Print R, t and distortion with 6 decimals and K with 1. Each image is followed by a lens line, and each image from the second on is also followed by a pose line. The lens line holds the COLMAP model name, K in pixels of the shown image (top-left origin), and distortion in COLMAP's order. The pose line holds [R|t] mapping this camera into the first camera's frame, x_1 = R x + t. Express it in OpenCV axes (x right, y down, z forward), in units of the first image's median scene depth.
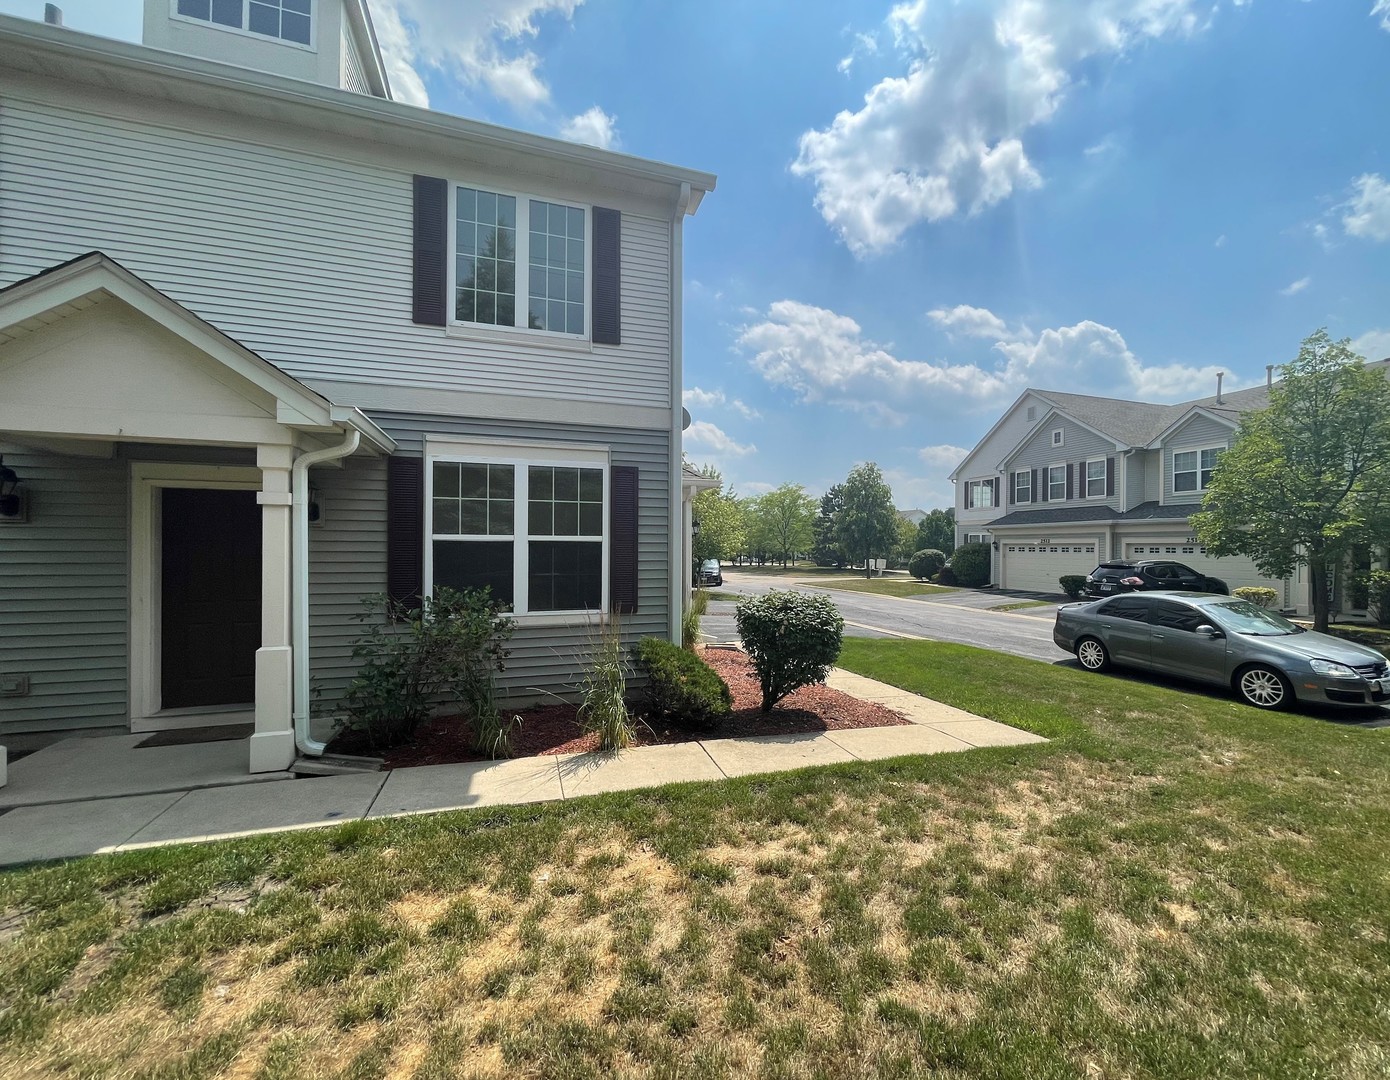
lens RADIAL K [[618.8, 0, 739.1], [0, 618.8, 541.8], [0, 0, 1]] dist [-0.000114, -0.000103]
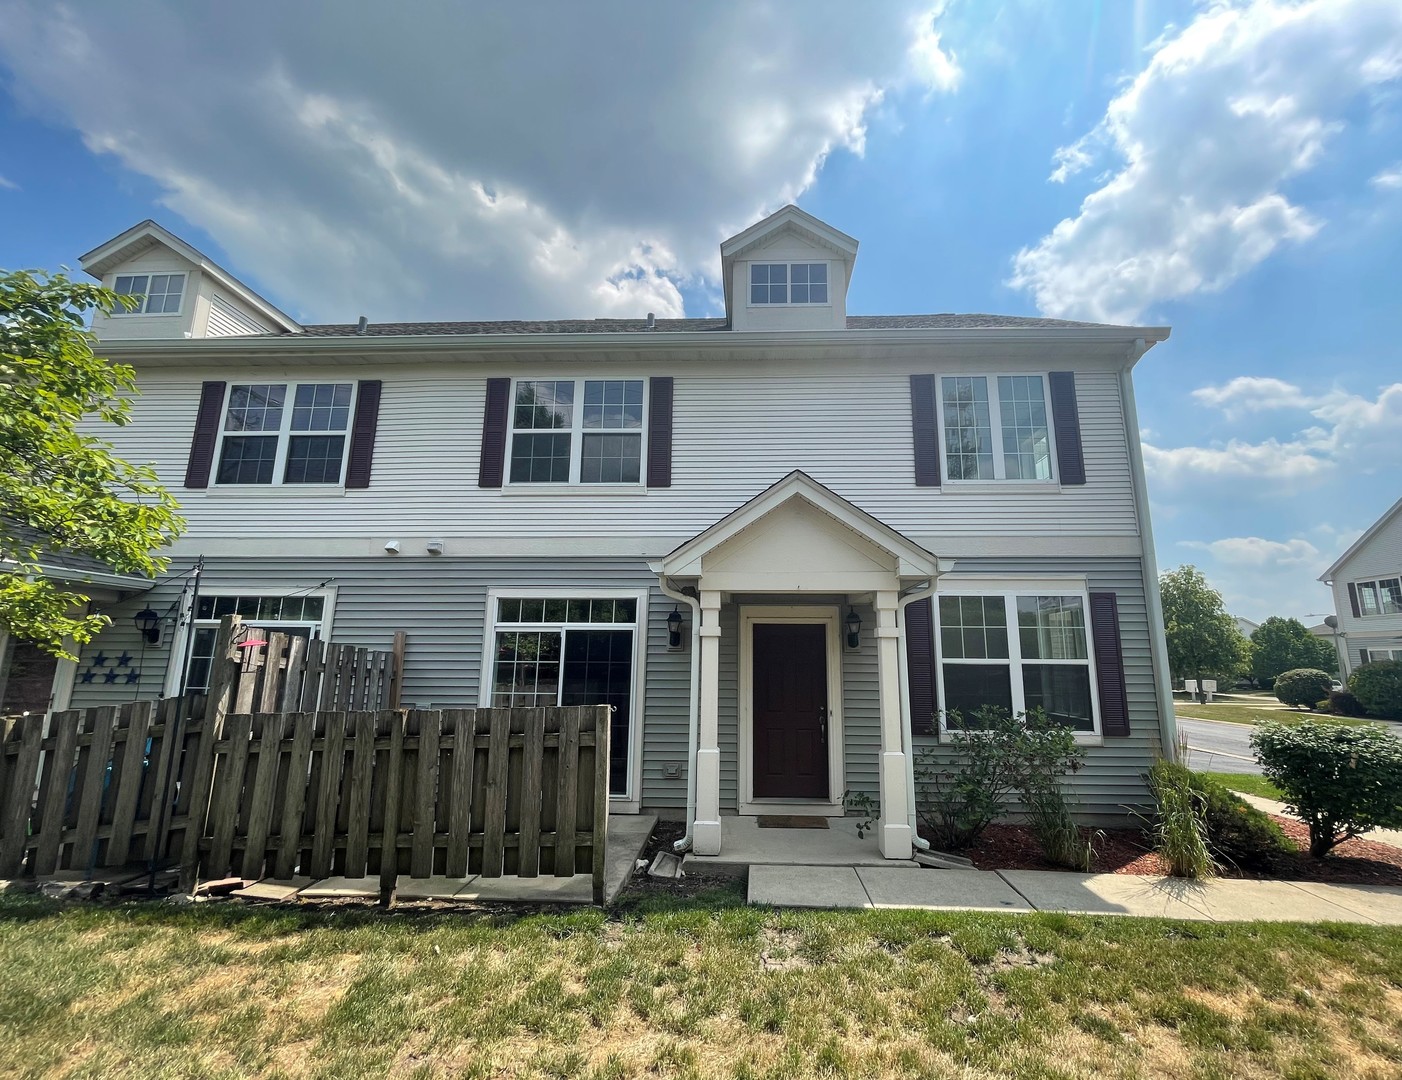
lens RADIAL K [[616.9, 0, 731.1], [0, 616.9, 537.1], [0, 0, 1]] dist [0.000955, 0.000072]
pose [[0.924844, -0.073460, -0.373186, -0.409022], [0.000513, 0.981411, -0.191916, -0.013326], [0.380347, 0.177301, 0.907690, -0.249603]]
